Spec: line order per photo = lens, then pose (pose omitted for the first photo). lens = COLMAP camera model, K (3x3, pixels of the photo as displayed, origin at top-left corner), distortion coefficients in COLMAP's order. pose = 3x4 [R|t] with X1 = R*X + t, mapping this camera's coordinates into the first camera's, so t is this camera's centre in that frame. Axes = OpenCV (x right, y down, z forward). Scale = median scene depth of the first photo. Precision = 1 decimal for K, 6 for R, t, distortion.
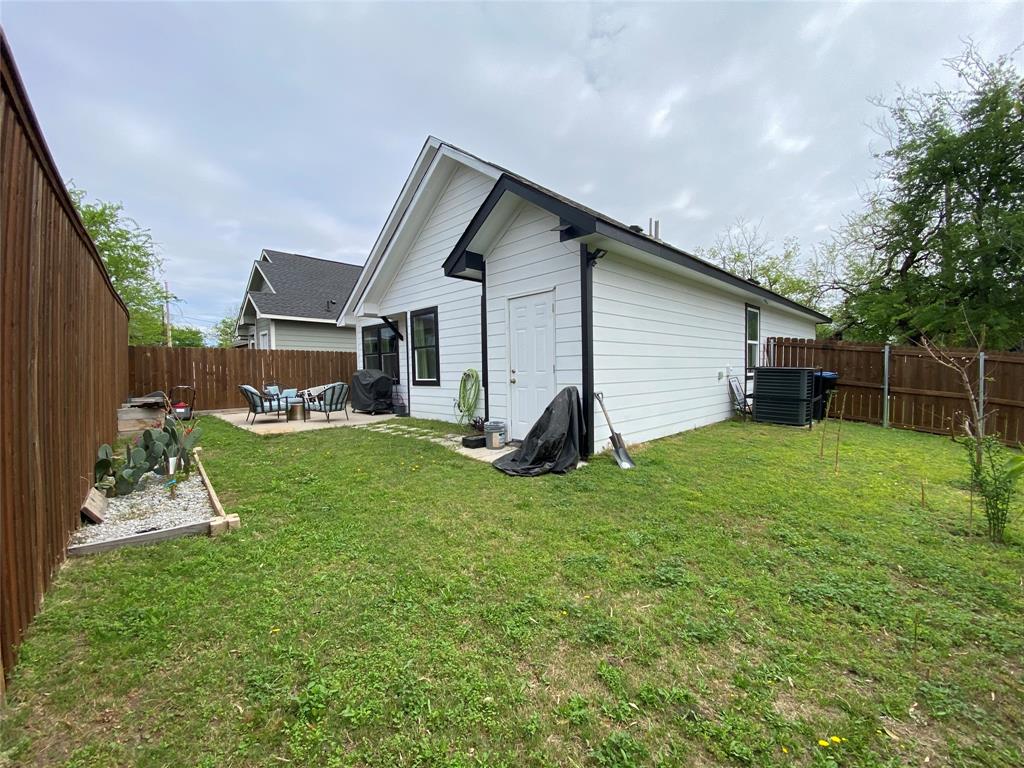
lens RADIAL K [[414.5, 0, 515.0], [0, 414.5, 379.5], [0, 0, 1]] dist [0.013039, -0.016831]
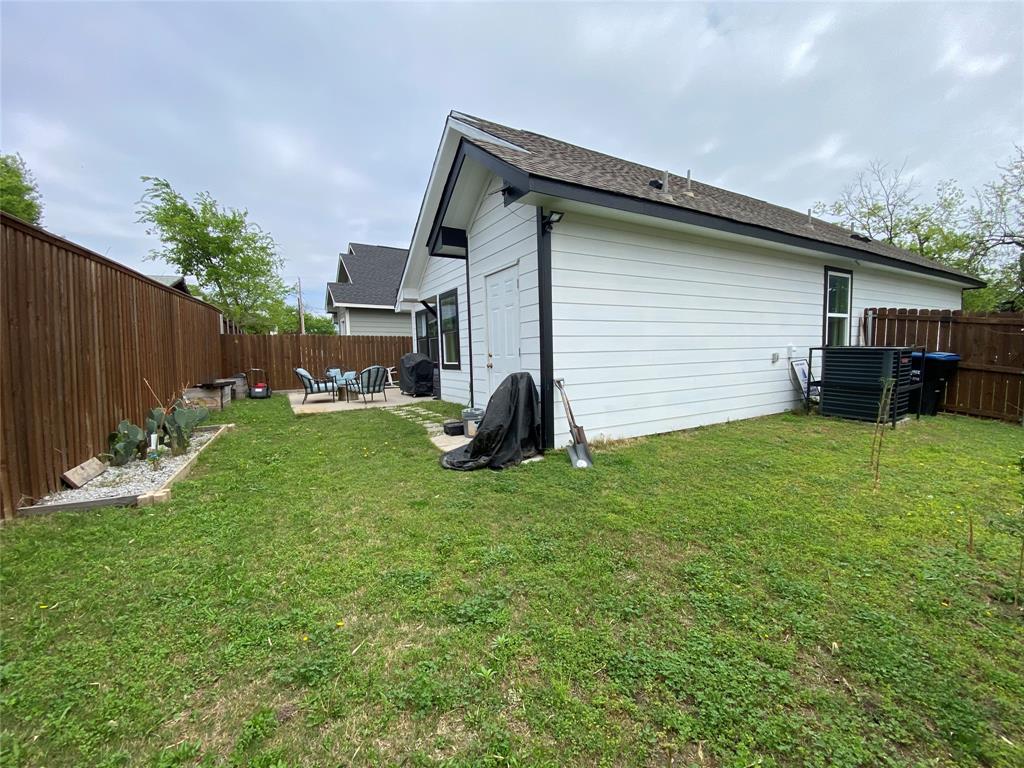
lens RADIAL K [[414.5, 0, 516.1], [0, 414.5, 384.1], [0, 0, 1]] dist [0.013039, -0.016831]
pose [[0.968645, 0.011094, -0.248200, 0.205593], [0.002620, 0.998491, 0.054856, -0.004074], [0.248434, -0.053786, 0.967154, 0.082278]]
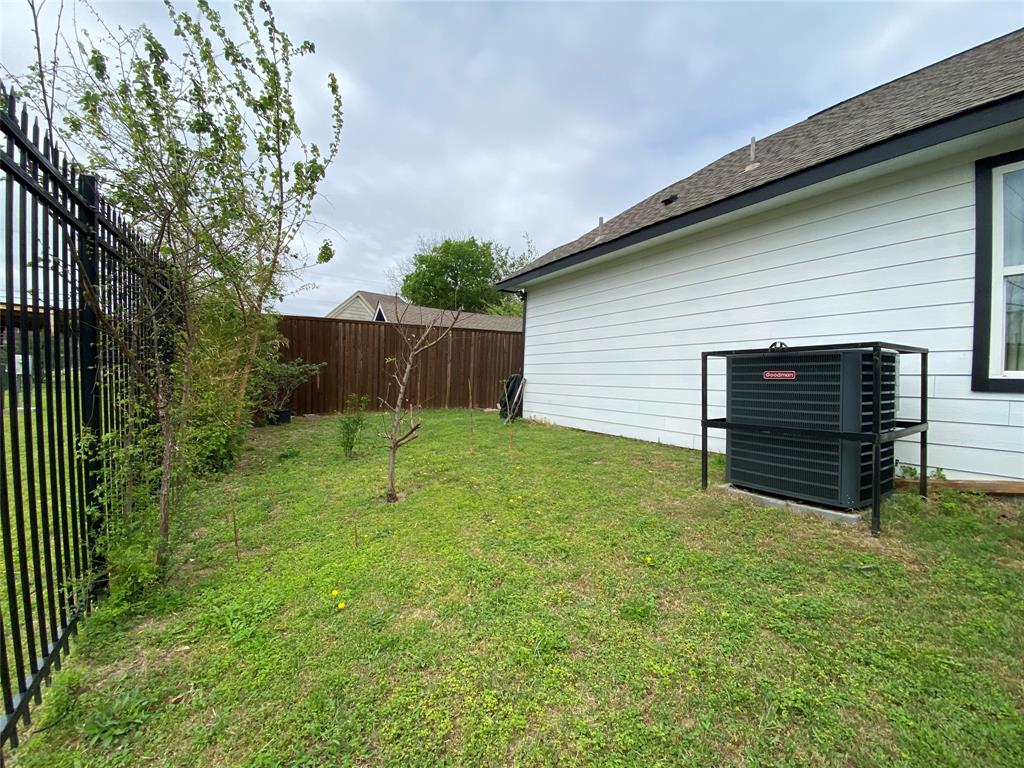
lens RADIAL K [[414.5, 0, 520.2], [0, 414.5, 382.1], [0, 0, 1]] dist [0.013039, -0.016831]
pose [[-0.199191, 0.014933, -0.979847, 1.084187], [-0.044636, 0.998708, 0.024294, 0.002974], [0.978944, 0.048576, -0.198267, 0.807277]]
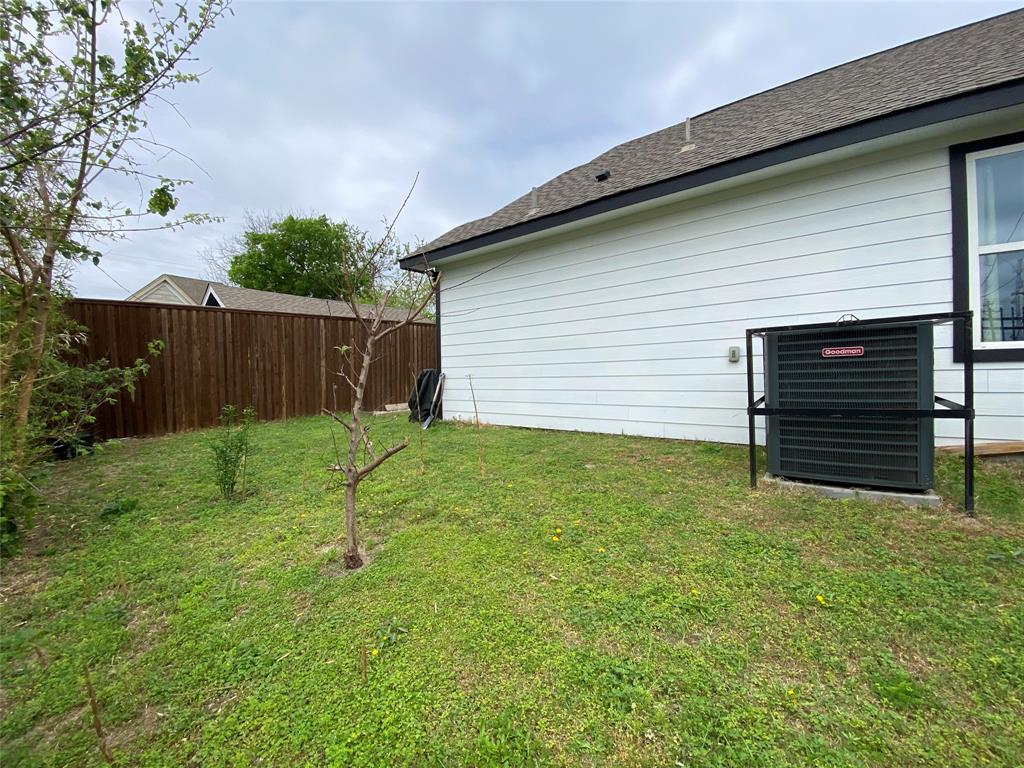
lens RADIAL K [[414.5, 0, 515.9], [0, 414.5, 379.9], [0, 0, 1]] dist [0.013039, -0.016831]
pose [[0.139336, 0.024735, -0.989936, 0.972170], [-0.002484, 0.999694, 0.024629, 0.010472], [0.990242, -0.000973, 0.139354, 0.654549]]
